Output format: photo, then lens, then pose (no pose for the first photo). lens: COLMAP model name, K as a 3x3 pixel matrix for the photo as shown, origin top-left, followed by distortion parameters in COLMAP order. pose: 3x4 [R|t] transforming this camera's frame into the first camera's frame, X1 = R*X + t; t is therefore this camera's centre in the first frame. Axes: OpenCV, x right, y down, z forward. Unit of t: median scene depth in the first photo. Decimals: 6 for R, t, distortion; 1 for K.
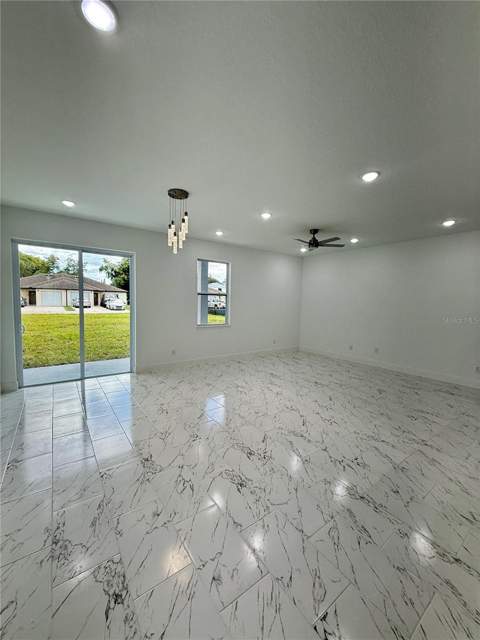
lens RADIAL K [[256.2, 0, 240.0], [0, 256.2, 320.0], [0, 0, 1]] dist [-0.003131, 0.000211]
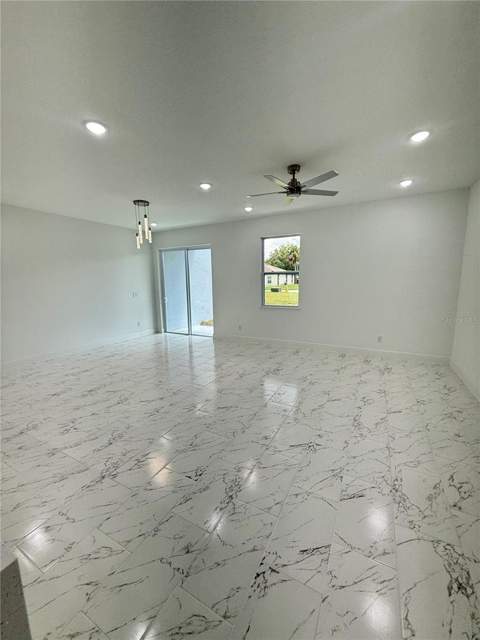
lens RADIAL K [[252.1, 0, 240.0], [0, 252.1, 320.0], [0, 0, 1]] dist [-0.007987, -0.000041]
pose [[0.444079, 0.111094, -0.889073, 0.837876], [-0.040230, 0.993755, 0.104080, -0.026381], [0.895084, -0.010452, 0.445775, 0.584682]]
